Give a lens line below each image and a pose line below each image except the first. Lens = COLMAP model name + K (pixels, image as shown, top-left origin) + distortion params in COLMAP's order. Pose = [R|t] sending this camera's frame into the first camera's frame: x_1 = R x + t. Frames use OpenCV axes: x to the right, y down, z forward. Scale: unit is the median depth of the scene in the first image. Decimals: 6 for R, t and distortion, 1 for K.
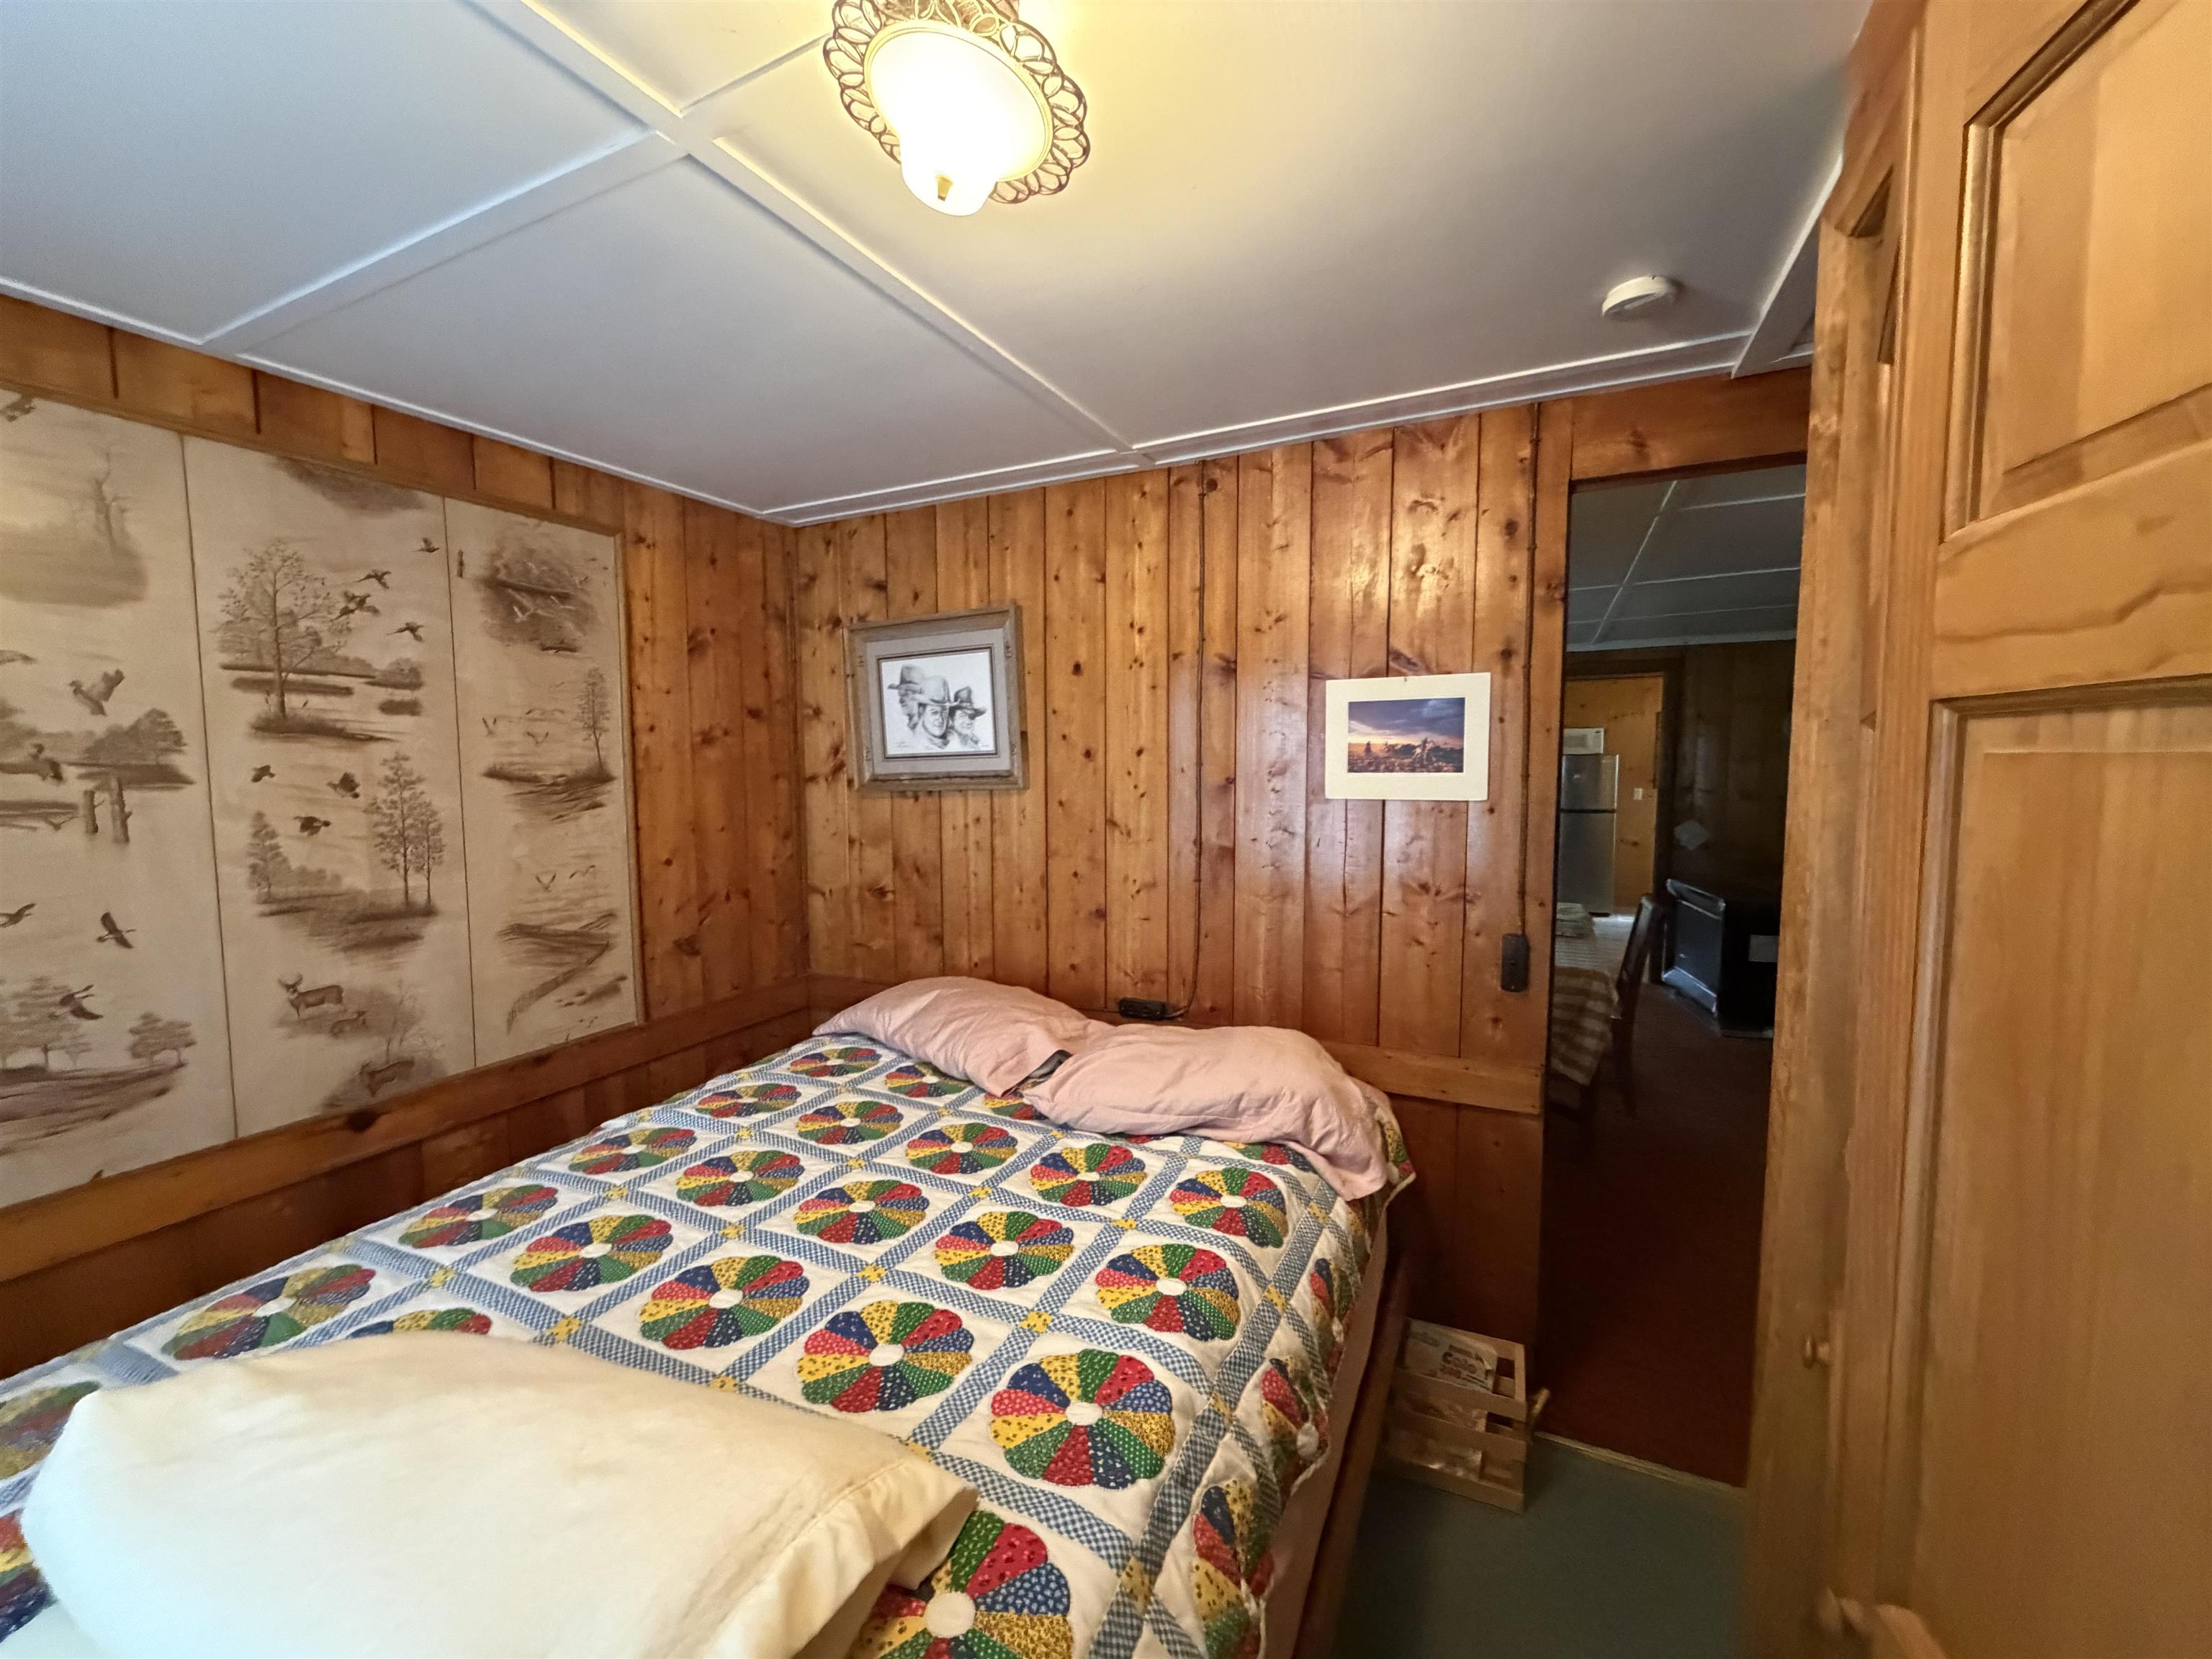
lens RADIAL K [[882.5, 0, 1100.7], [0, 882.5, 818.9], [0, 0, 1]] dist [0.001994, -0.000270]
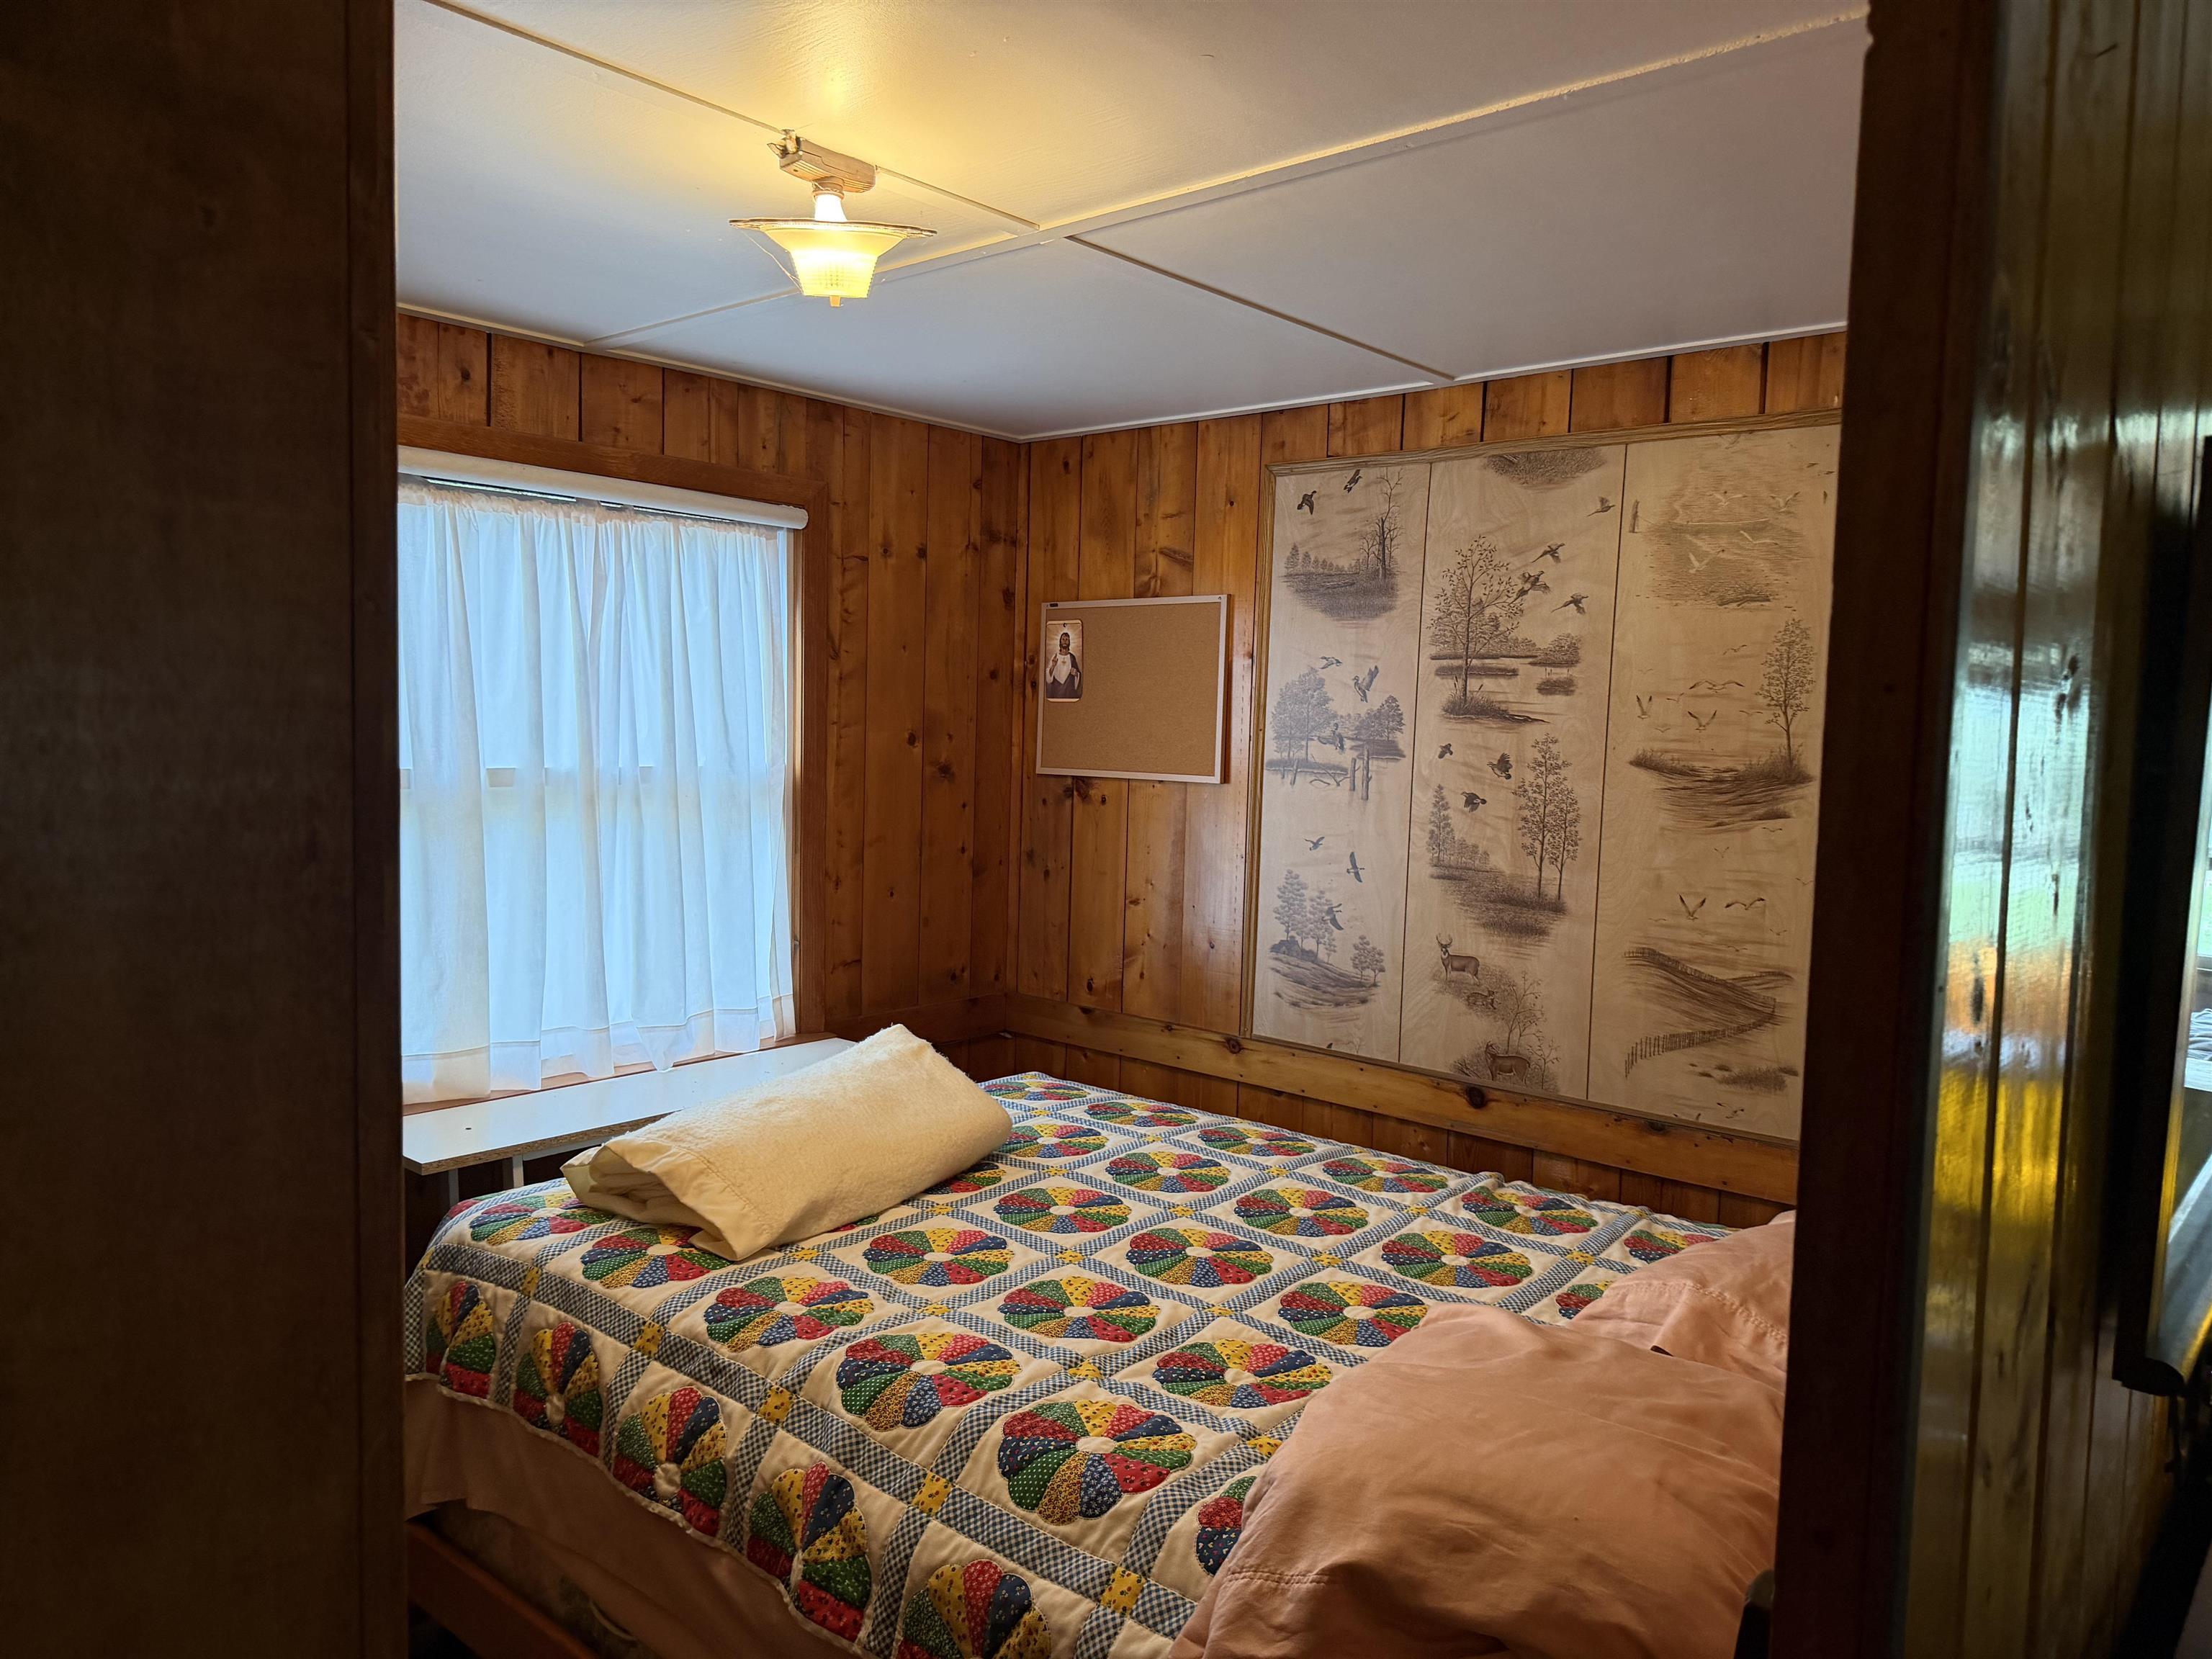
lens RADIAL K [[1560.7, 0, 1099.3], [0, 1560.7, 826.9], [0, 0, 1]] dist [0.038546, -0.003813]
pose [[-0.269216, 0.064876, -0.960892, 0.974910], [-0.092601, 0.991362, 0.092877, -0.090288], [0.958618, 0.113984, -0.260883, 1.010061]]
